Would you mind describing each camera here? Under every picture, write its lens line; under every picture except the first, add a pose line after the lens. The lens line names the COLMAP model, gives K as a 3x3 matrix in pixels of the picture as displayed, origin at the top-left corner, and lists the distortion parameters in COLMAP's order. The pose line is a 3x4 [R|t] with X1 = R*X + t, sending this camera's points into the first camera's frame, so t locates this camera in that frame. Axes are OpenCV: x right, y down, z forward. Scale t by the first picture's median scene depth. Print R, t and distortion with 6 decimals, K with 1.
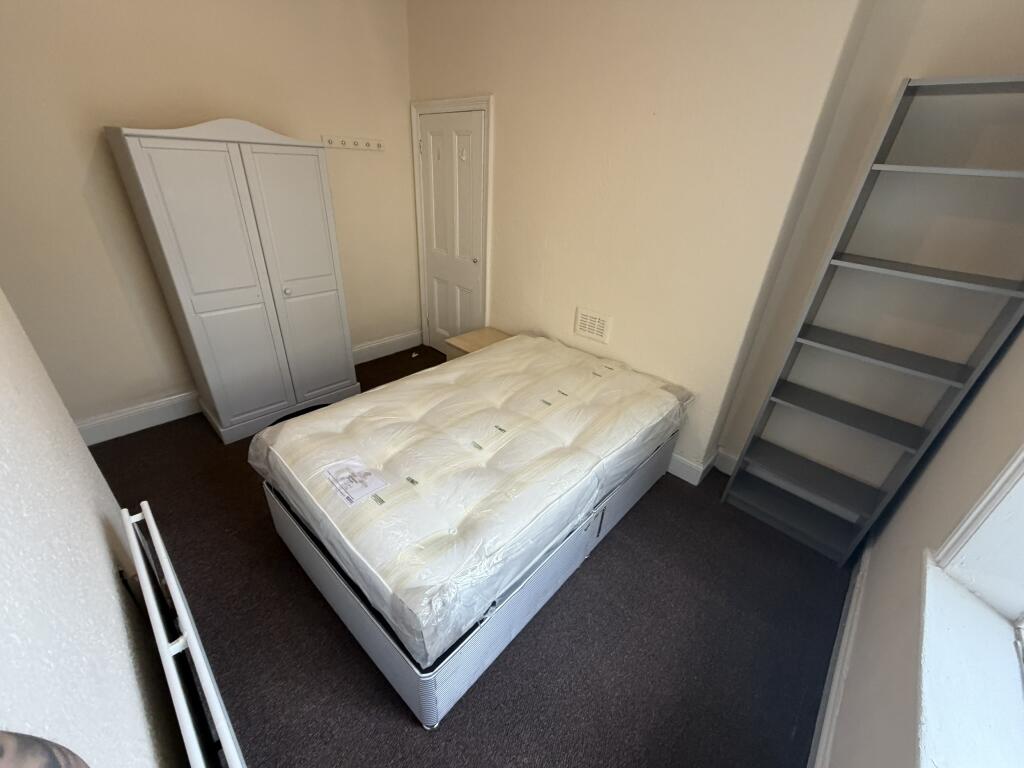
lens RADIAL K [[409.7, 0, 510.4], [0, 409.7, 384.1], [0, 0, 1]] dist [0.000548, -0.000122]
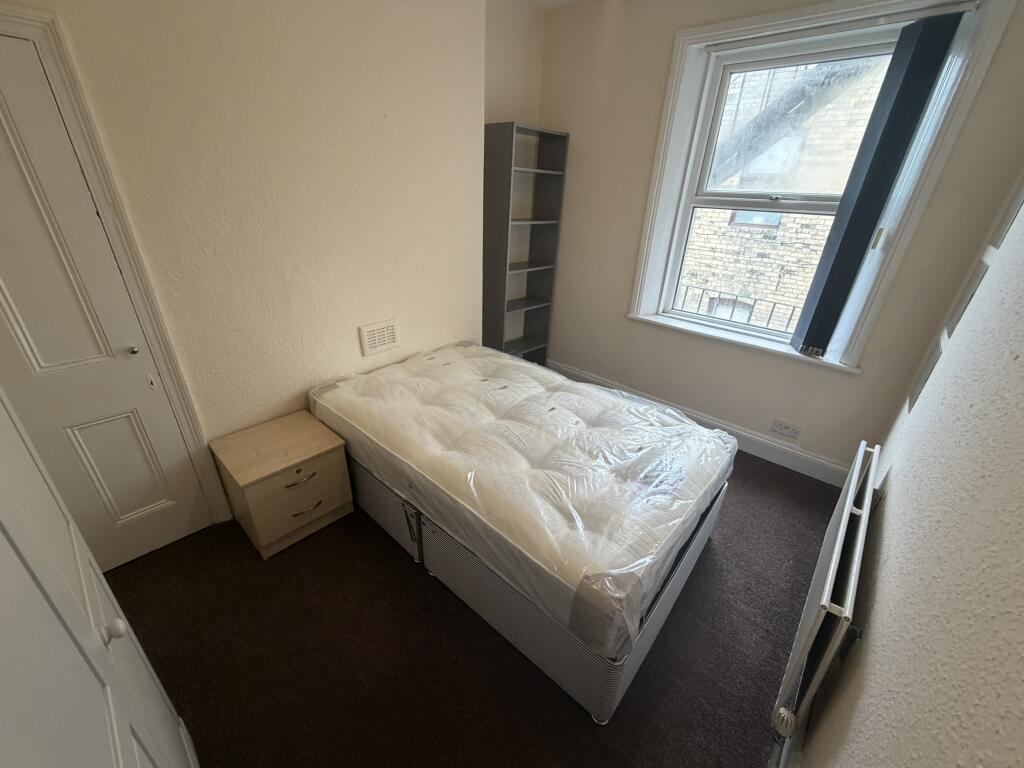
lens RADIAL K [[409.7, 0, 507.8], [0, 409.7, 382.7], [0, 0, 1]] dist [0.000548, -0.000122]
pose [[-0.012661, -0.477723, 0.878420, -0.678535], [0.443539, 0.784652, 0.433121, -0.339960], [-0.896166, 0.395097, 0.201954, 0.595263]]
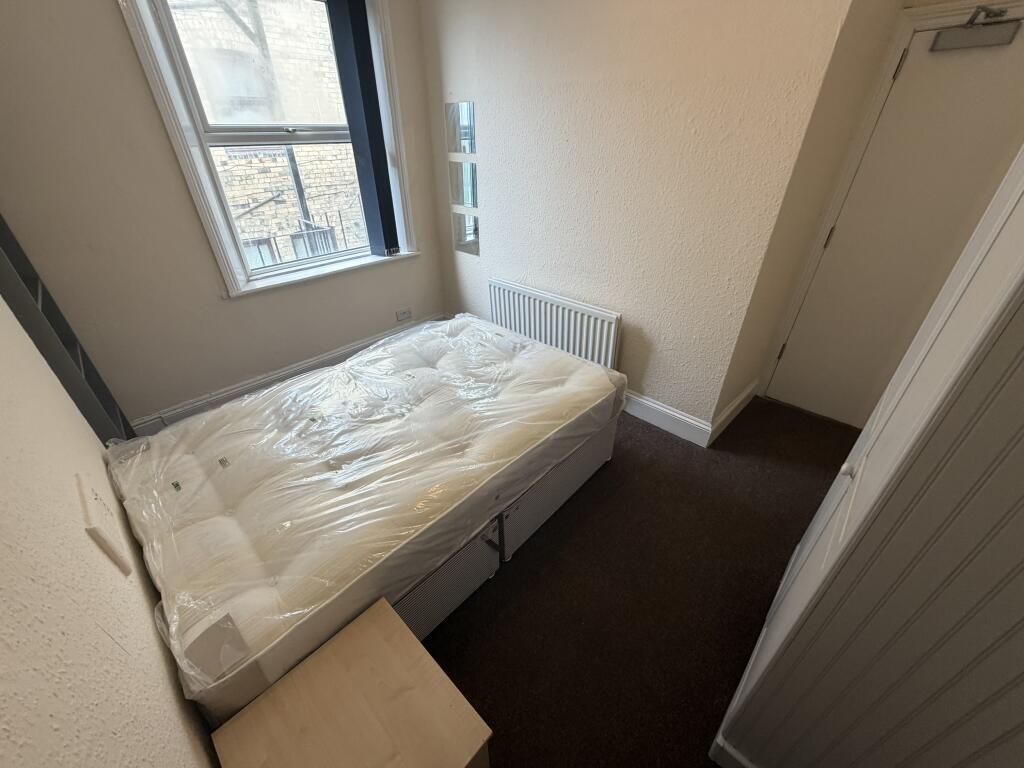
lens RADIAL K [[409.7, 0, 510.5], [0, 409.7, 385.9], [0, 0, 1]] dist [0.000548, -0.000122]
pose [[-0.998834, -0.039631, -0.027557, -0.188051], [-0.043371, 0.486240, 0.872749, -0.573385], [-0.021189, 0.872926, -0.487392, 1.066723]]
